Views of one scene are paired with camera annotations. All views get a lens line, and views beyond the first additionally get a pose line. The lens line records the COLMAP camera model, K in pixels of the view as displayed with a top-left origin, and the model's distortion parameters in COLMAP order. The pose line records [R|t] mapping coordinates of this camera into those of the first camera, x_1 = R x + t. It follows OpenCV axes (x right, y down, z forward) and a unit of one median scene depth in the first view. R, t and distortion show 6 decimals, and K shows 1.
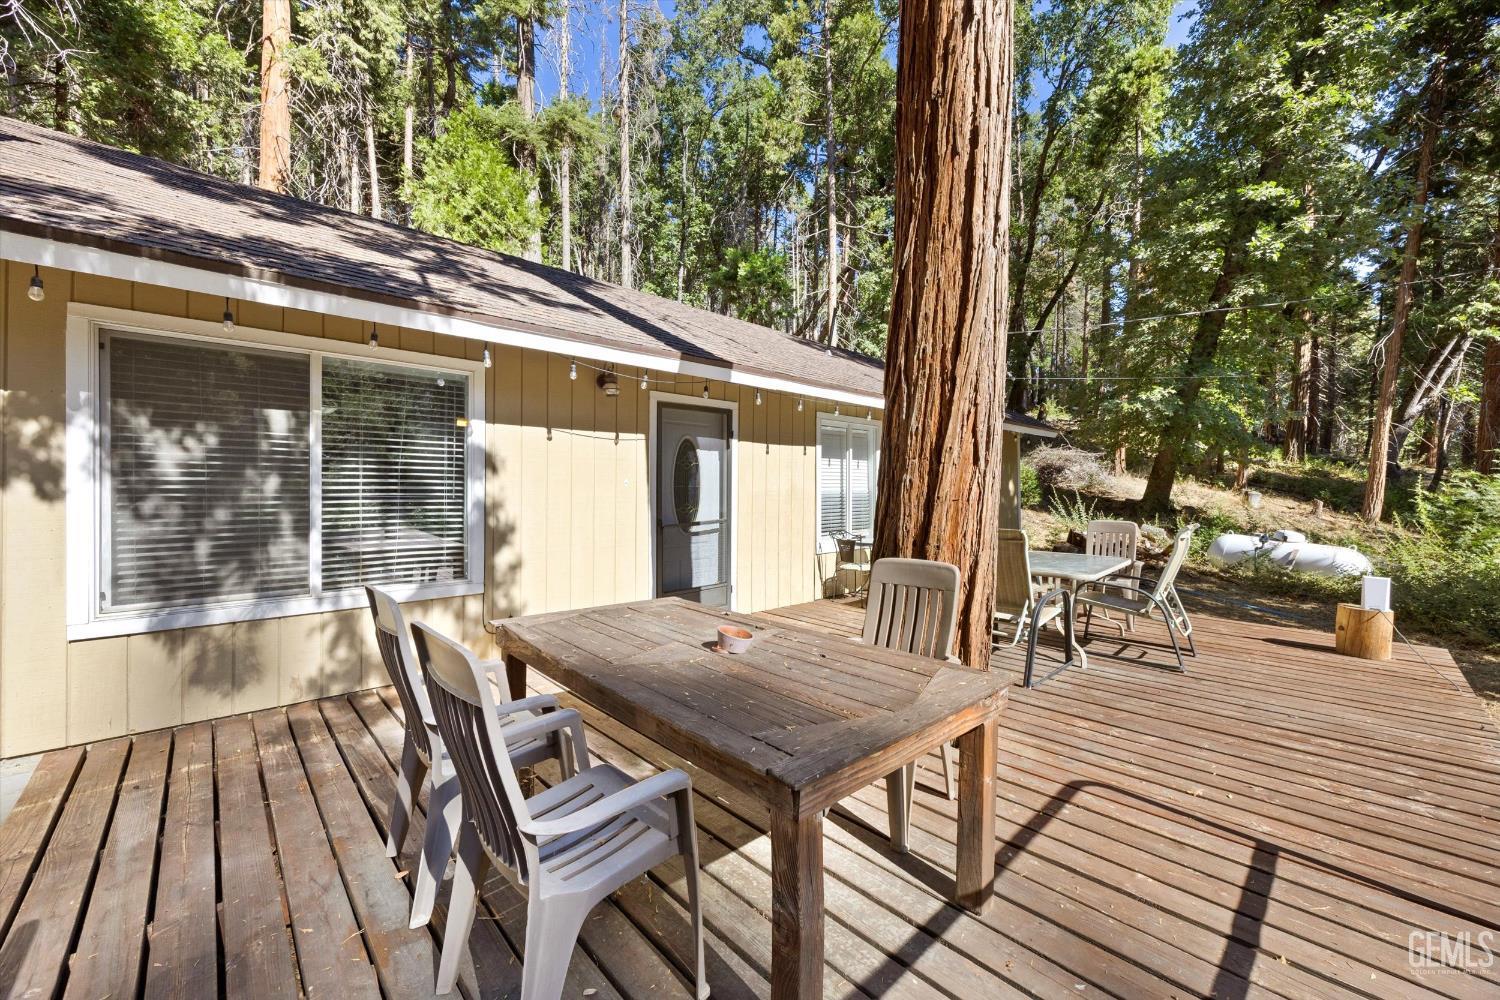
lens RADIAL K [[577.2, 0, 741.4], [0, 577.2, 489.8], [0, 0, 1]] dist [-0.000924, -0.000410]
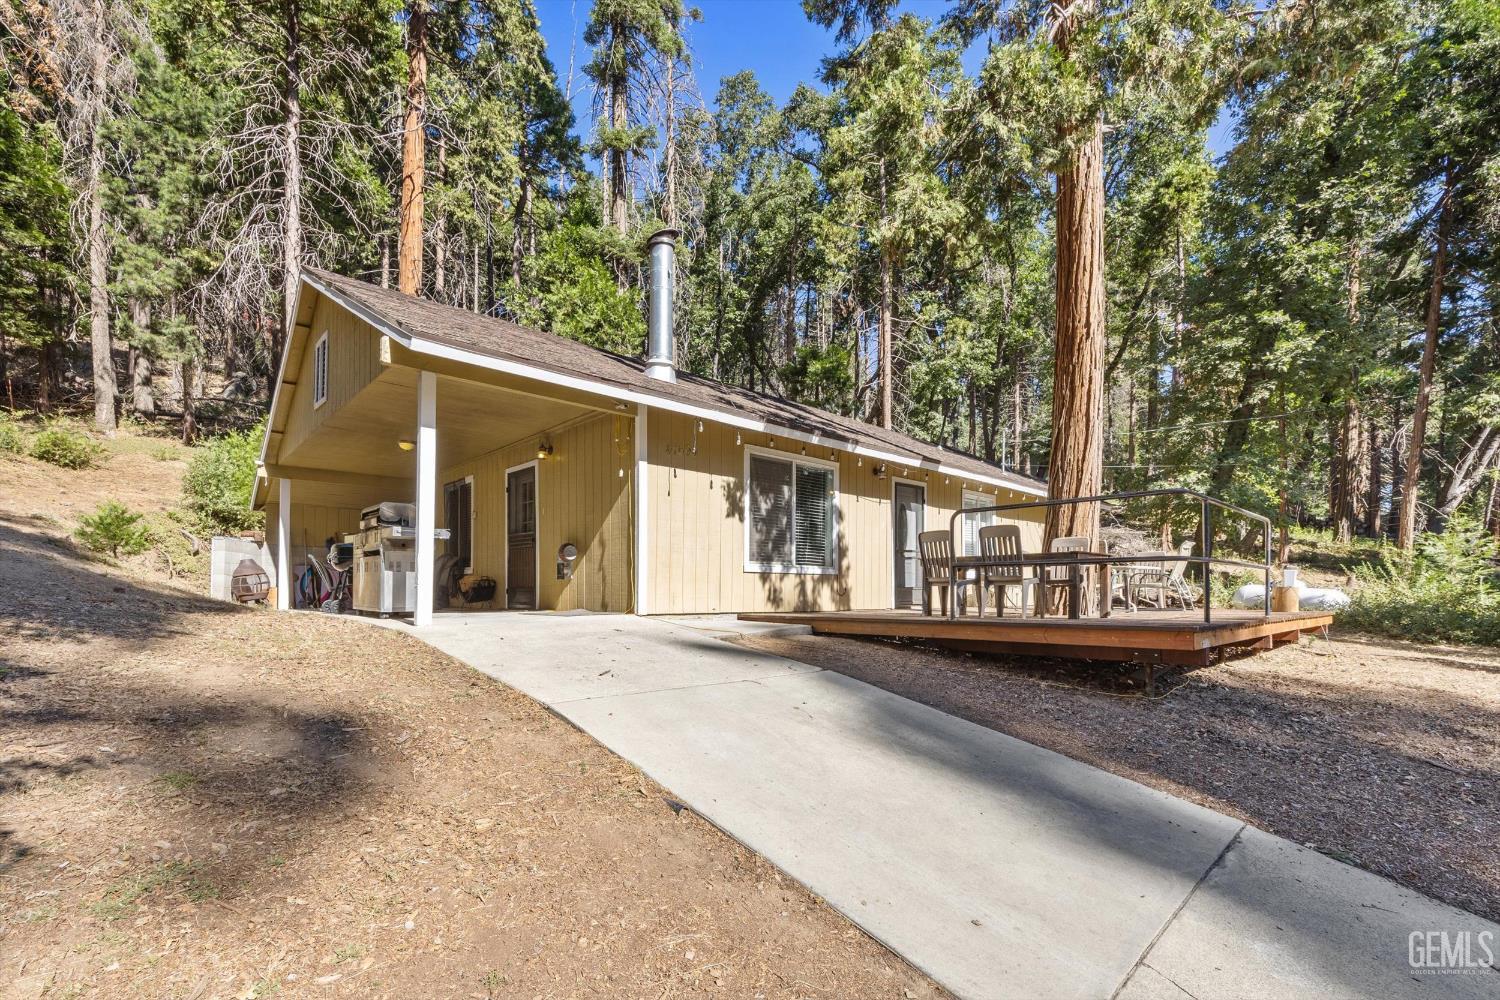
lens RADIAL K [[589.1, 0, 754.5], [0, 589.1, 565.3], [0, 0, 1]] dist [0.000618, 0.000114]
pose [[0.999397, -0.001434, -0.034691, -0.145708], [0.000698, 0.999774, -0.021242, 0.041462], [0.034714, 0.021204, 0.999172, -0.242524]]
